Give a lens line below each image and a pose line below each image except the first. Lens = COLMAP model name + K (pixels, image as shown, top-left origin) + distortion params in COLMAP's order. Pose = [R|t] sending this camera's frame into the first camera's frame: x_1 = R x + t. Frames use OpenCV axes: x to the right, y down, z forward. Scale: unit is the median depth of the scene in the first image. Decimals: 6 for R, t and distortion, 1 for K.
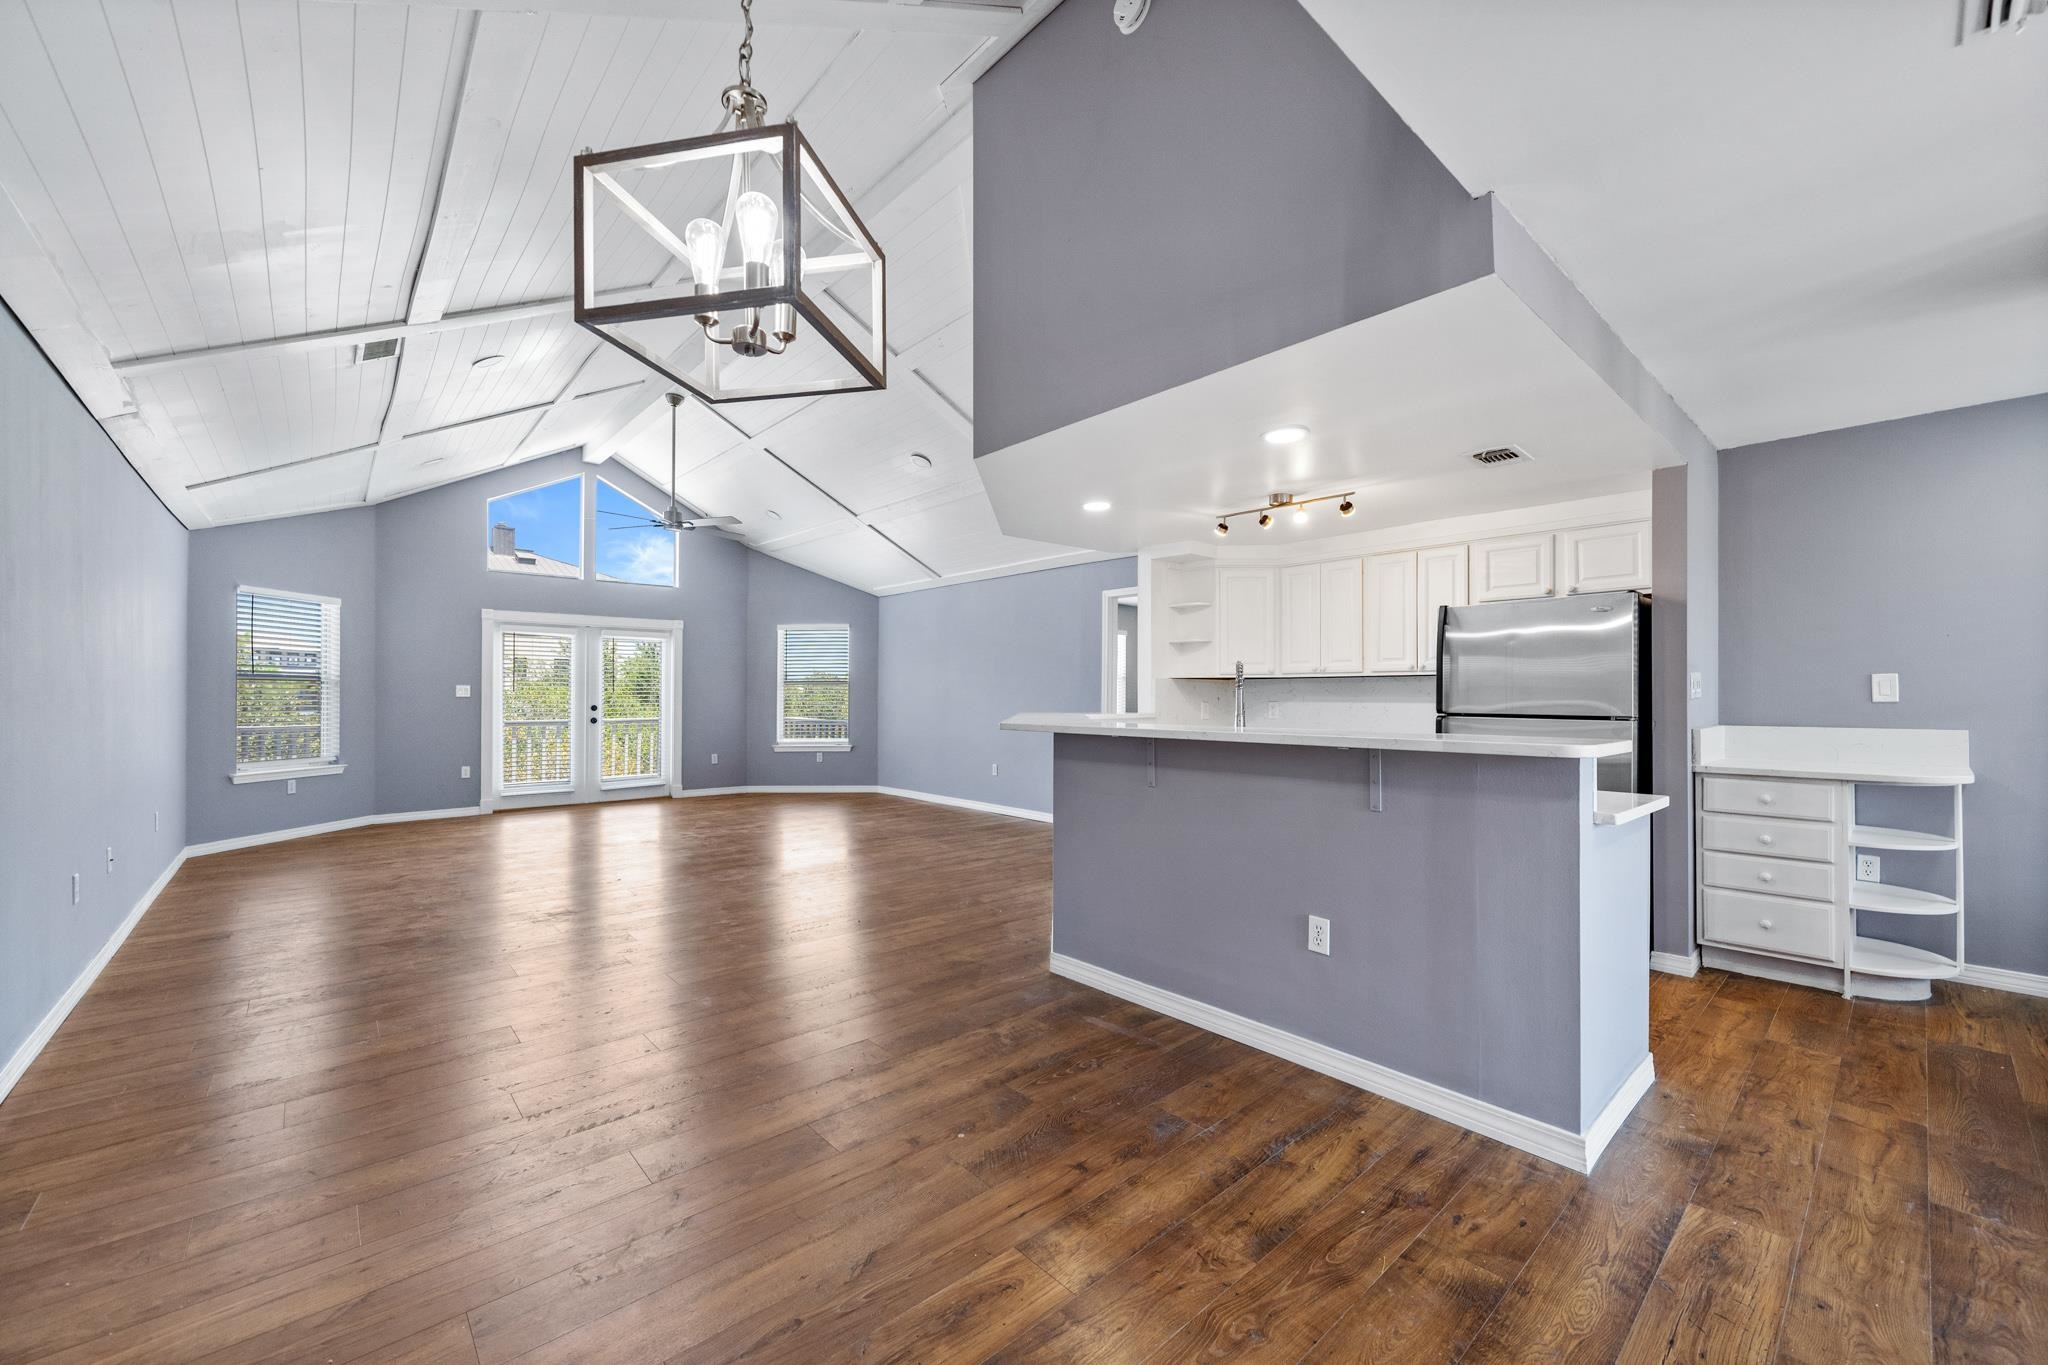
lens RADIAL K [[797.1, 0, 1011.3], [0, 797.1, 679.4], [0, 0, 1]] dist [0.000562, -0.000734]
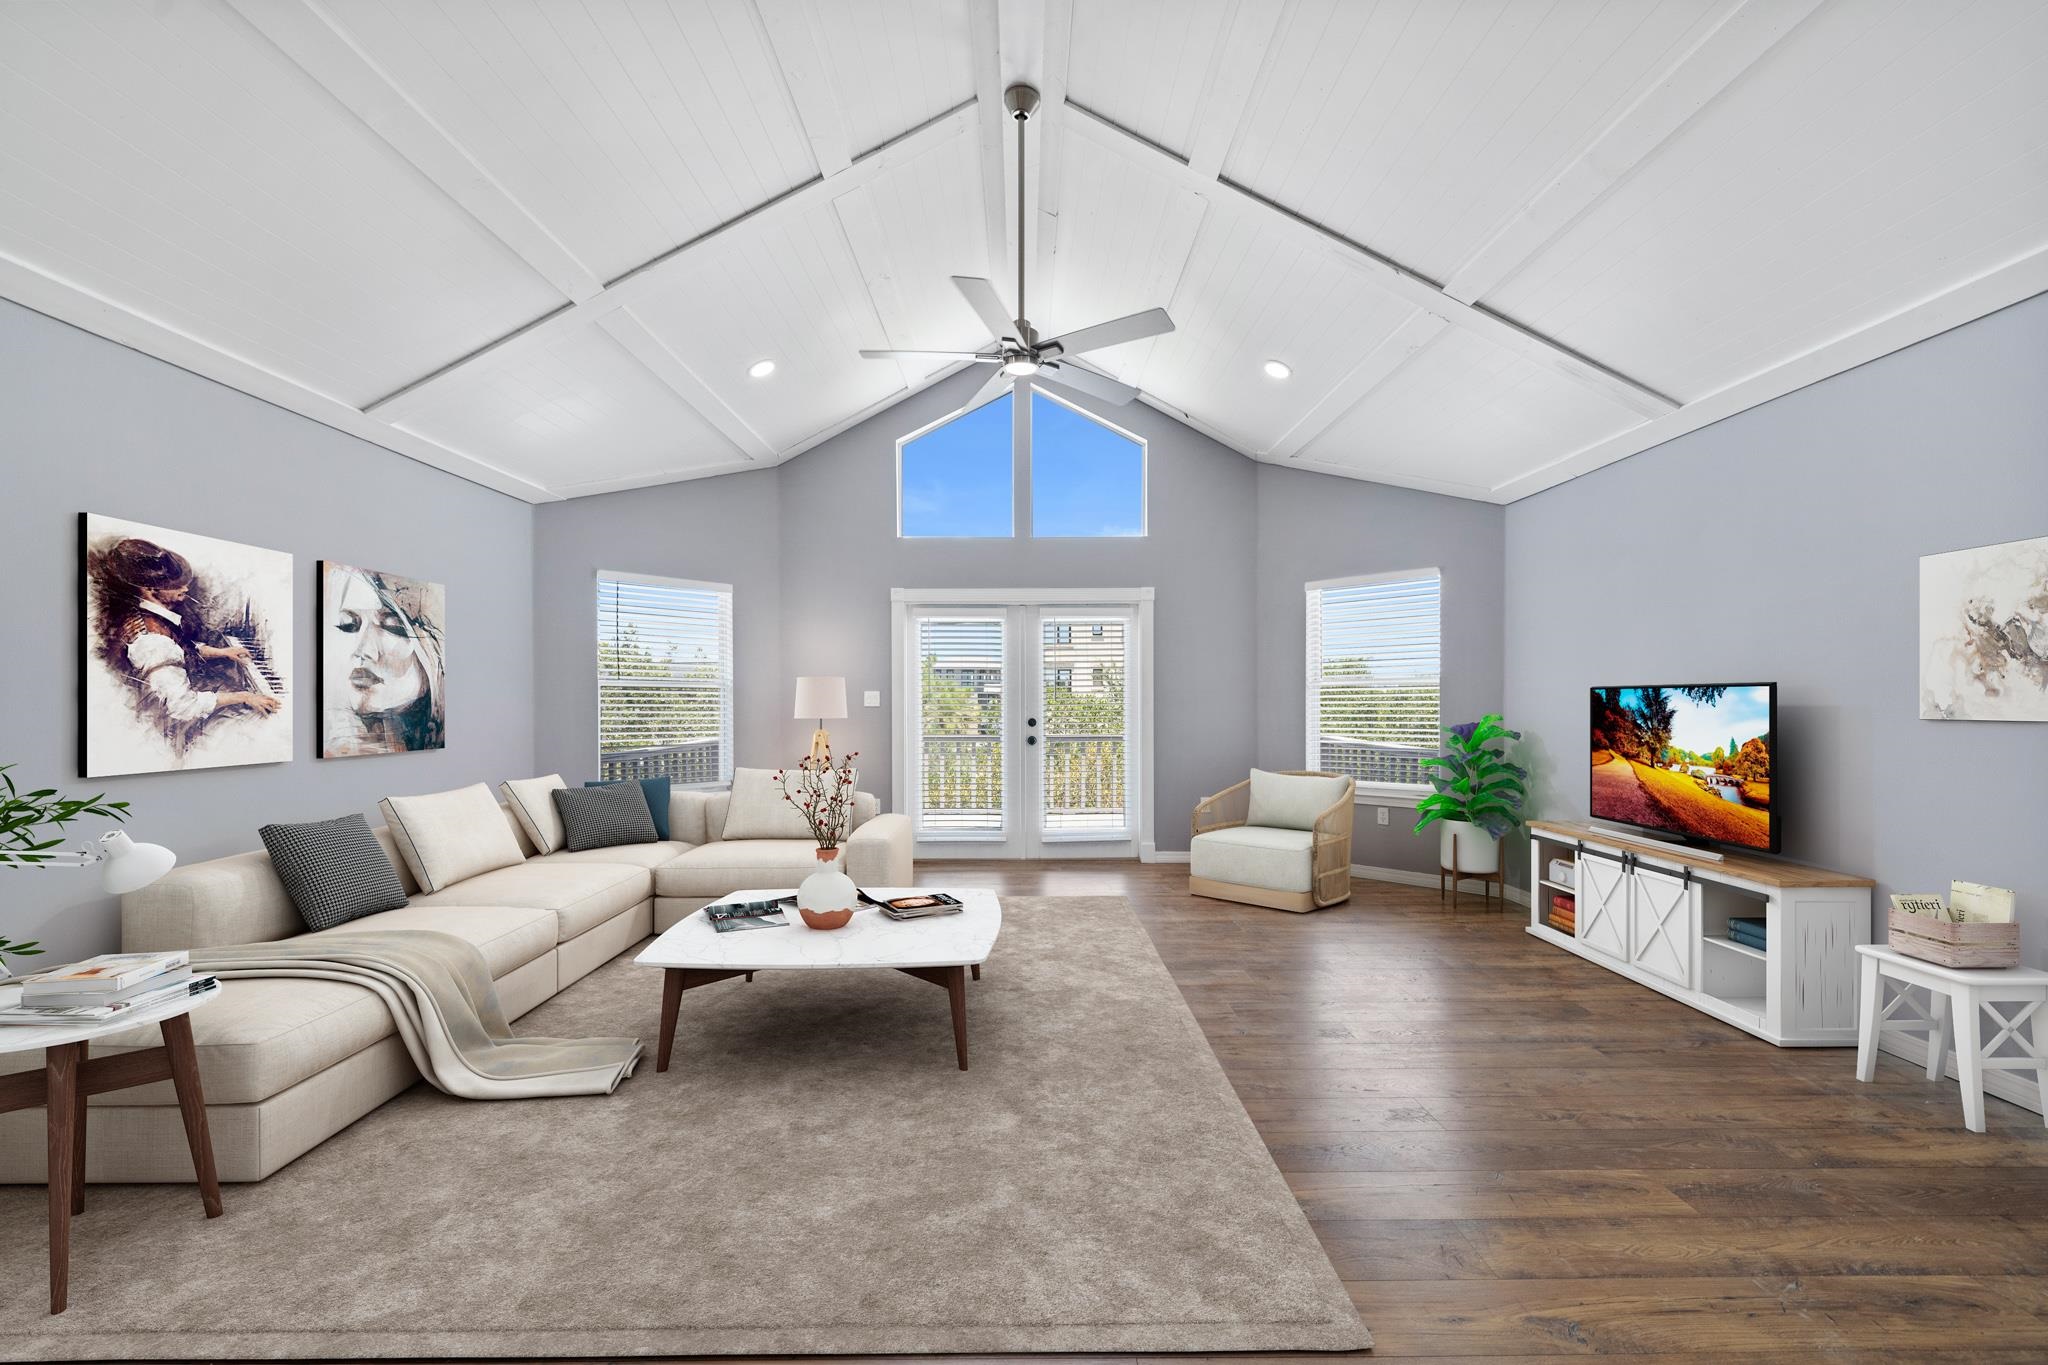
lens RADIAL K [[797.1, 0, 1012.7], [0, 797.1, 699.0], [0, 0, 1]] dist [0.000562, -0.000734]
pose [[0.759897, -0.008033, -0.649994, -0.085999], [0.018324, 0.999791, 0.009067, 0.008601], [0.649785, -0.018800, 0.759885, 0.467381]]
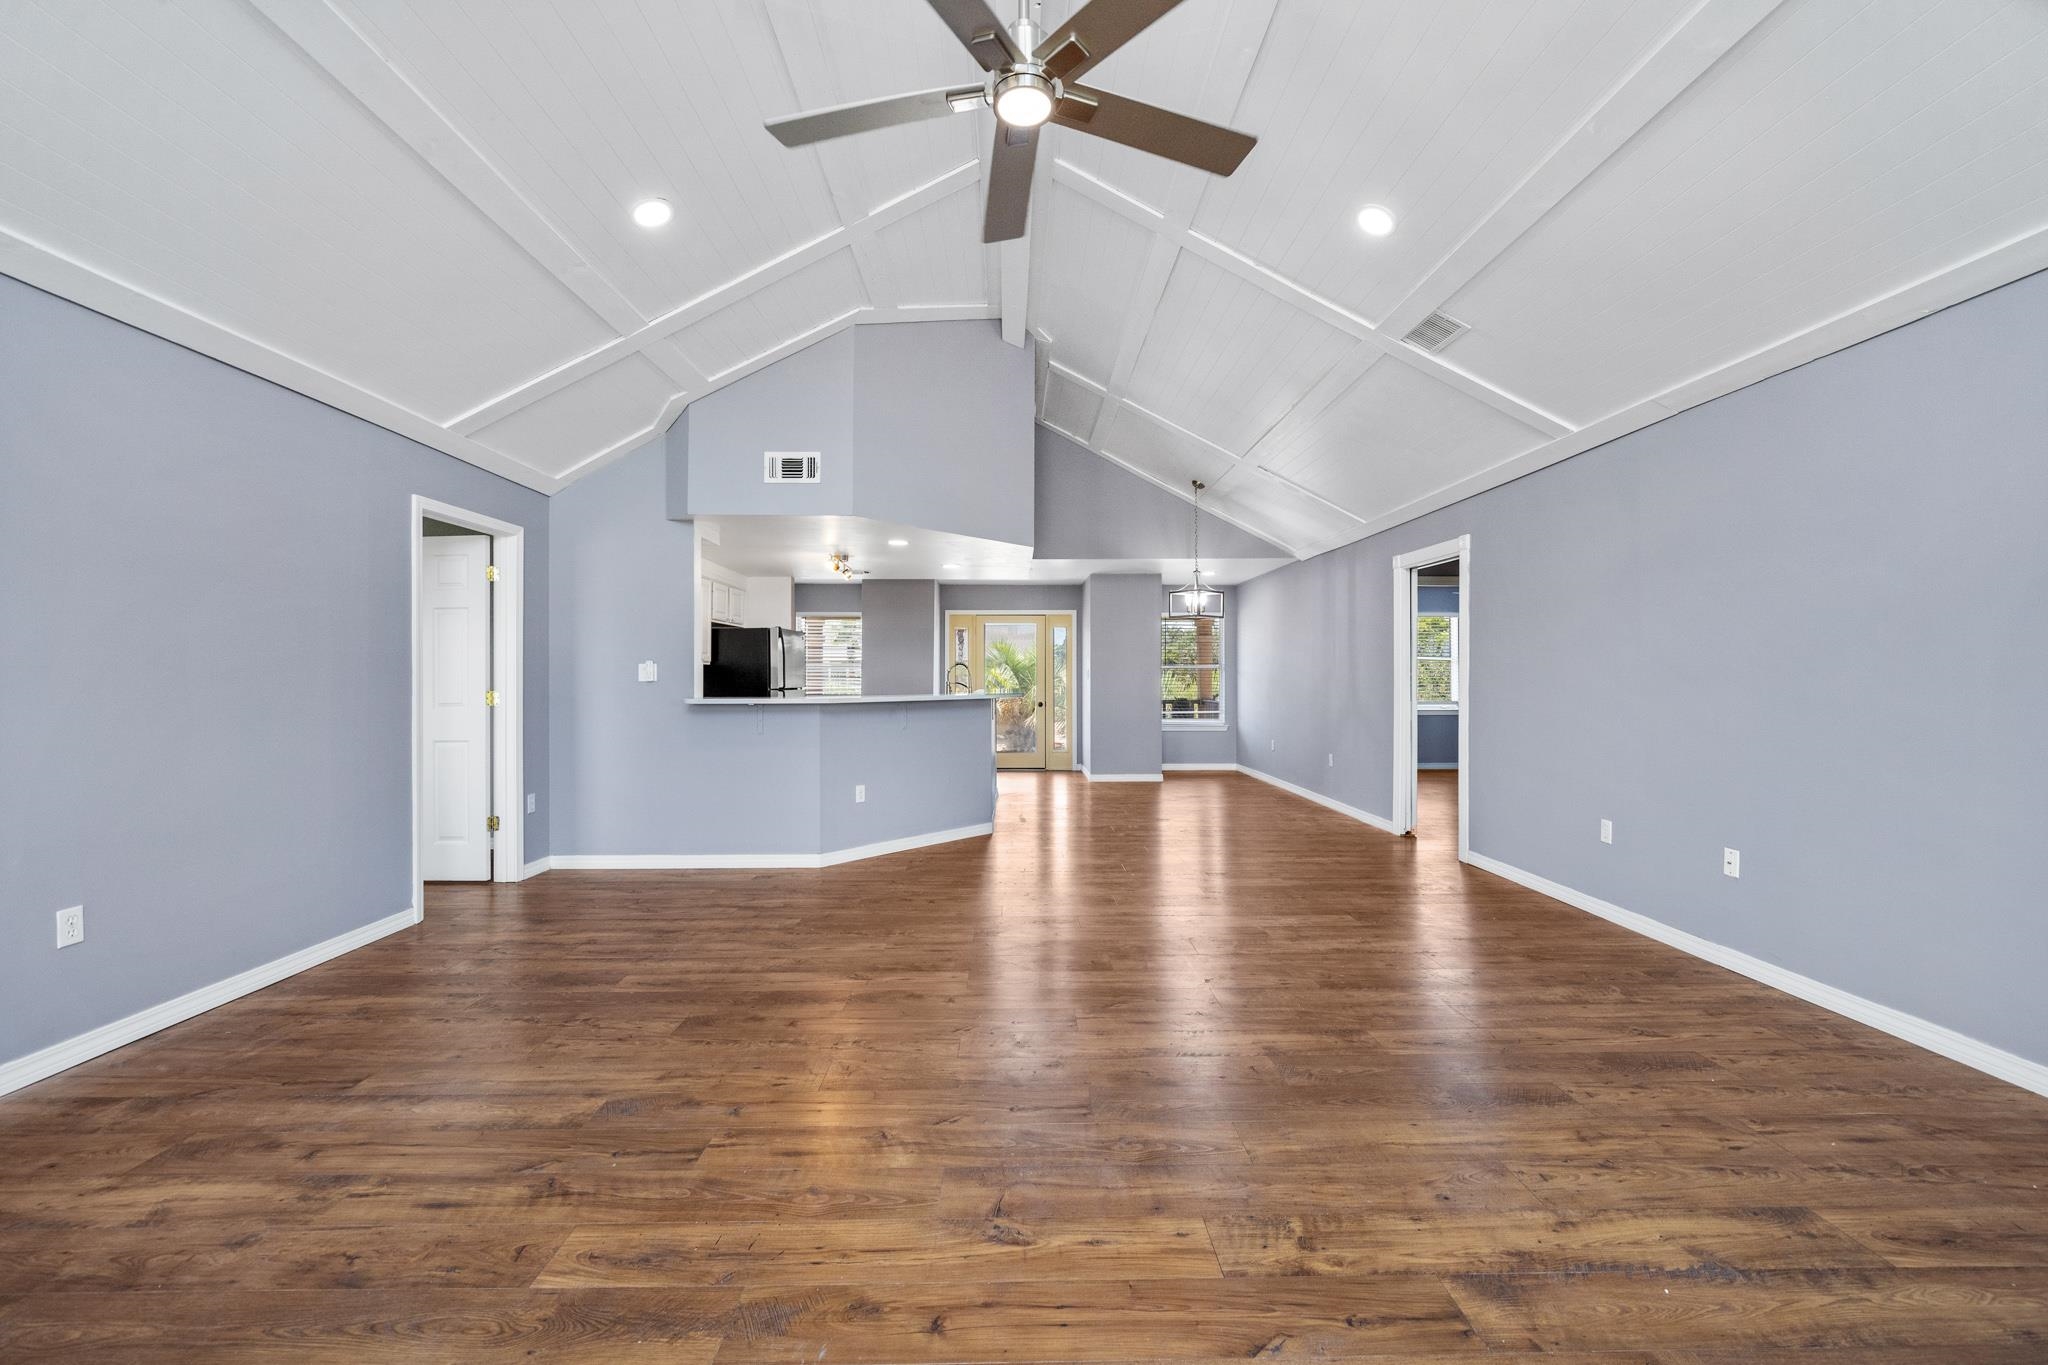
lens RADIAL K [[797.1, 0, 1010.9], [0, 797.1, 670.3], [0, 0, 1]] dist [0.000562, -0.000734]
pose [[-0.747532, 0.002012, 0.664223, -0.455053], [-0.016072, 0.999648, -0.021117, 0.014291], [-0.664031, -0.026461, -0.747236, 0.896996]]
